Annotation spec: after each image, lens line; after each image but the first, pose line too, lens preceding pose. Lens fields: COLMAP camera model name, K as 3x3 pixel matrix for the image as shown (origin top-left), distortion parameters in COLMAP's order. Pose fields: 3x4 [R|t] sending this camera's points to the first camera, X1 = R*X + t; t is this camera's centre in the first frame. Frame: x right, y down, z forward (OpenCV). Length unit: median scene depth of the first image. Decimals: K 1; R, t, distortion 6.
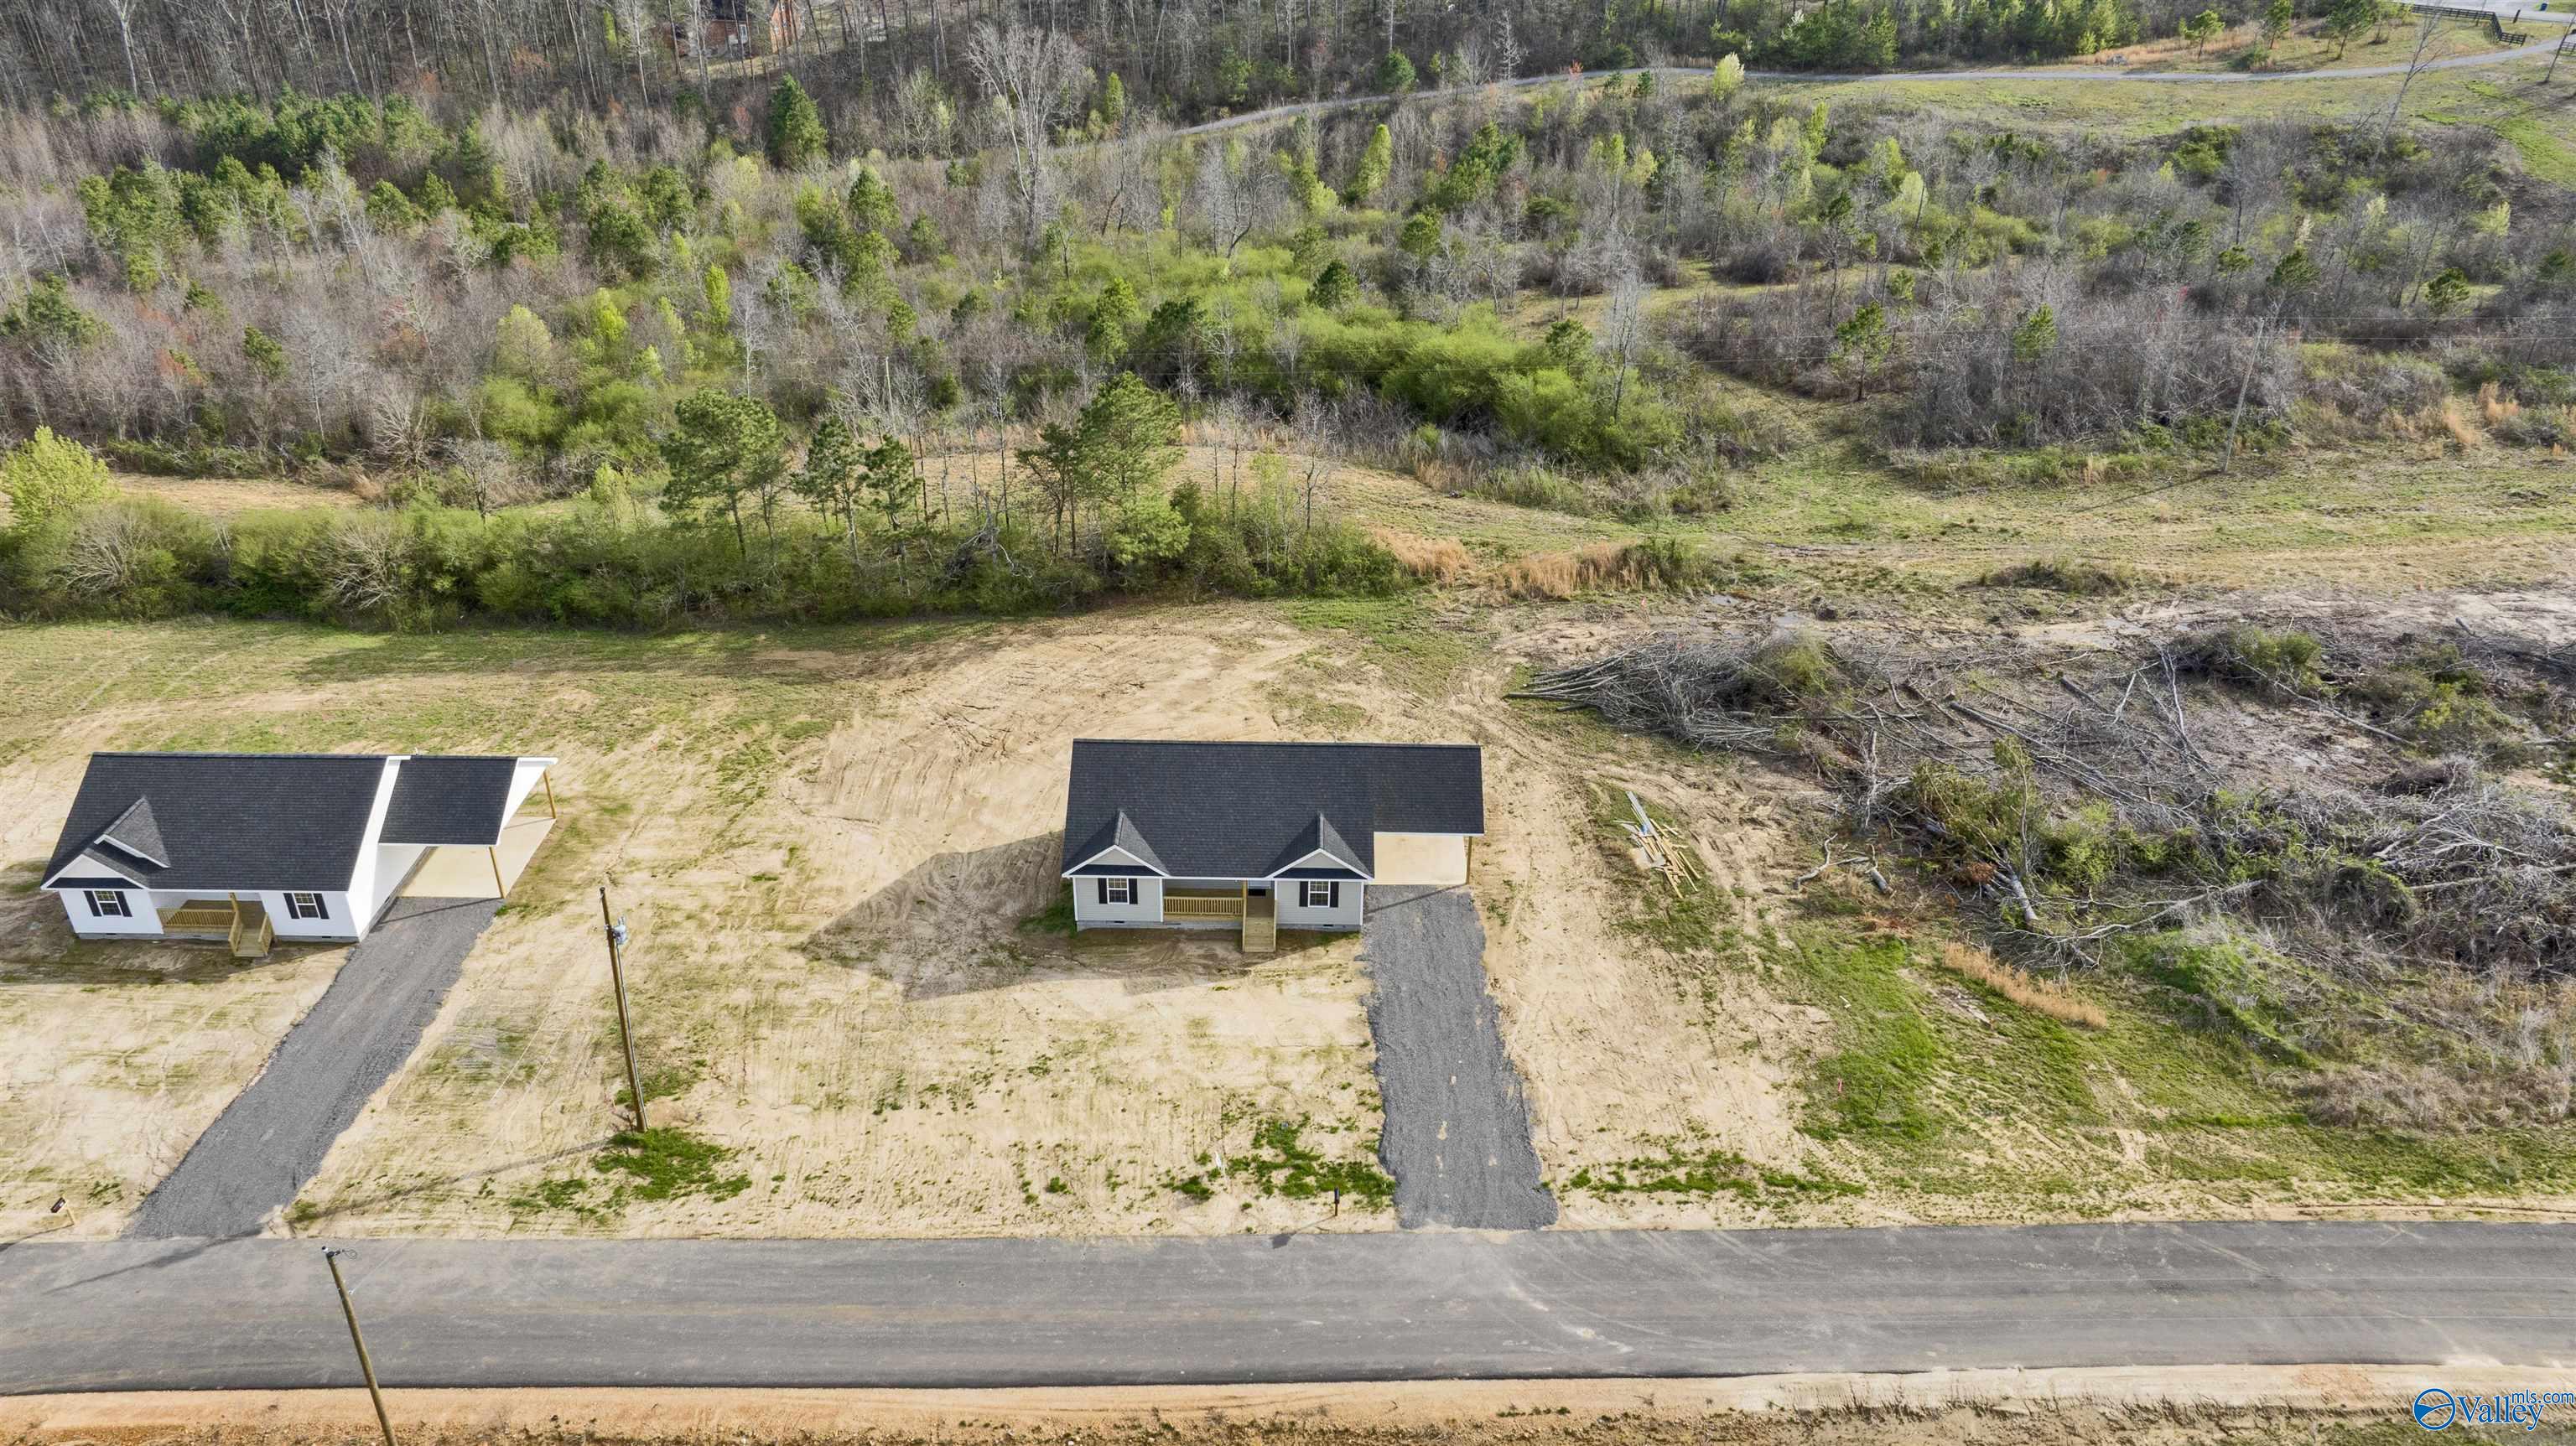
lens RADIAL K [[1817.0, 0, 1288.0], [0, 1817.0, 723.0], [0, 0, 1]] dist [-0.009727, -0.001764]
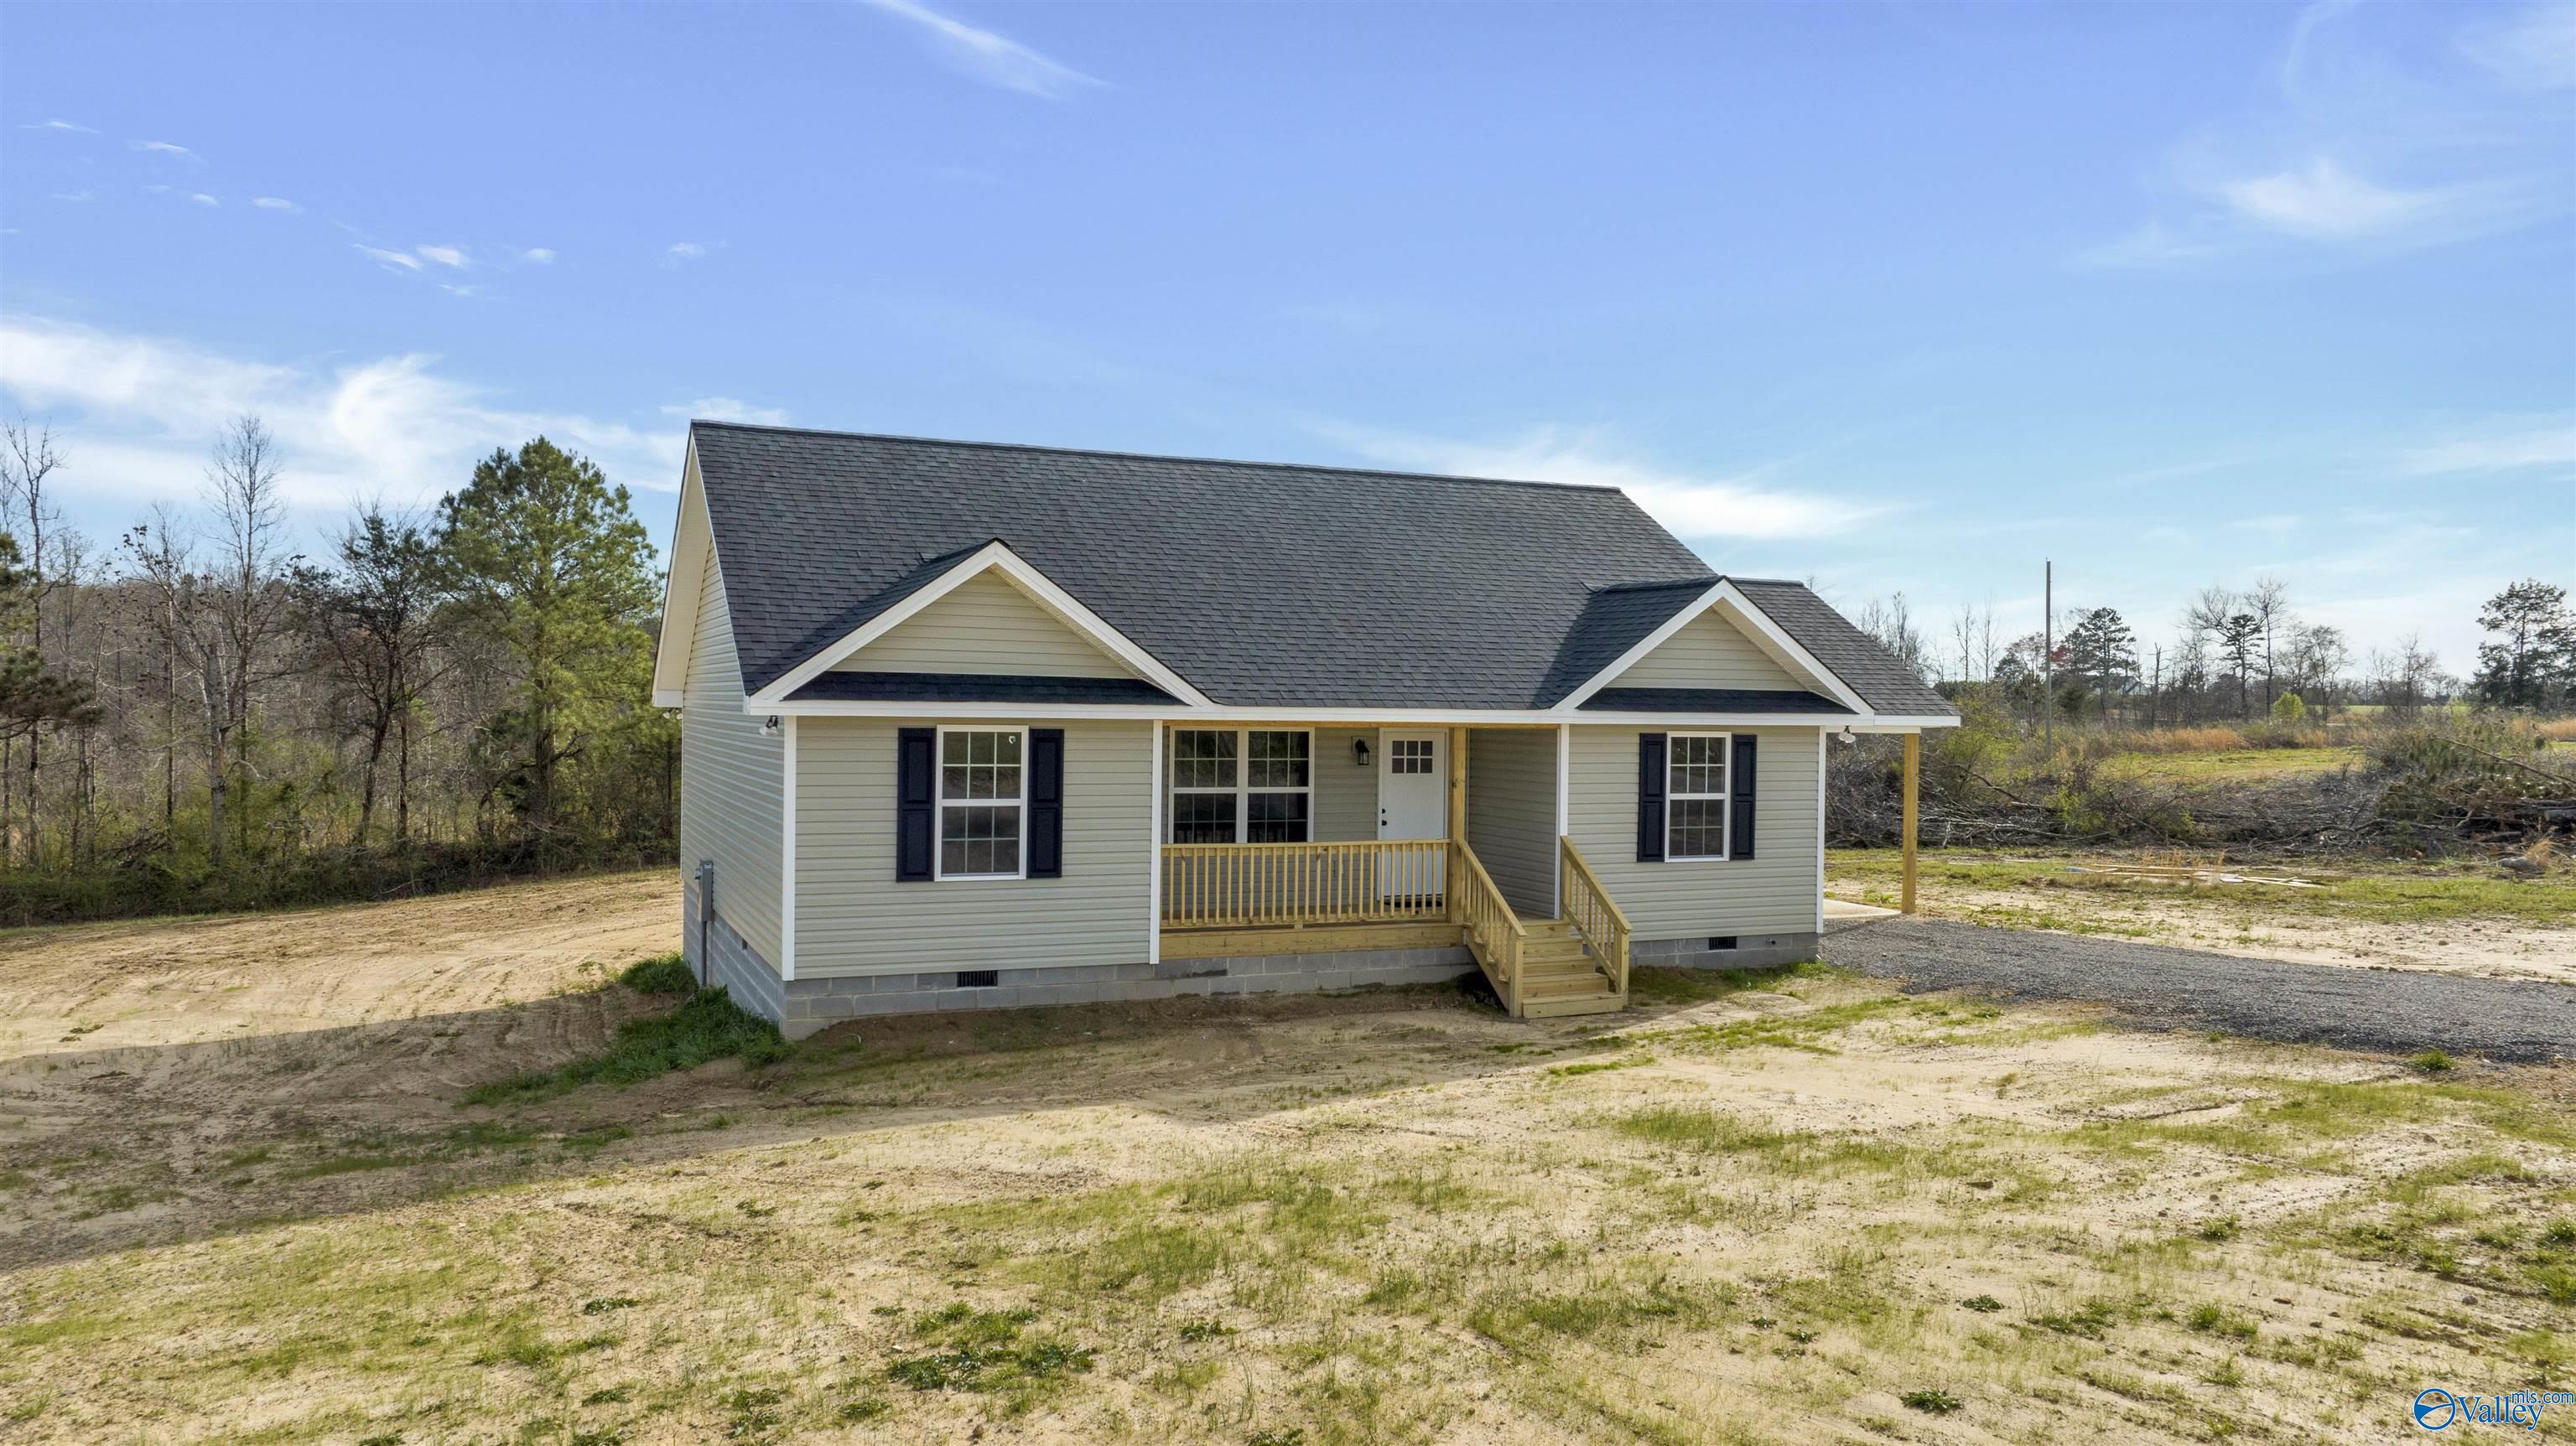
lens RADIAL K [[1817.0, 0, 1288.0], [0, 1817.0, 723.0], [0, 0, 1]] dist [-0.009727, -0.001764]
pose [[0.910836, 0.000344, 0.412768, -0.165215], [0.197920, 0.877181, -0.437472, 0.205969], [-0.362222, 0.480160, 0.798900, 0.854120]]
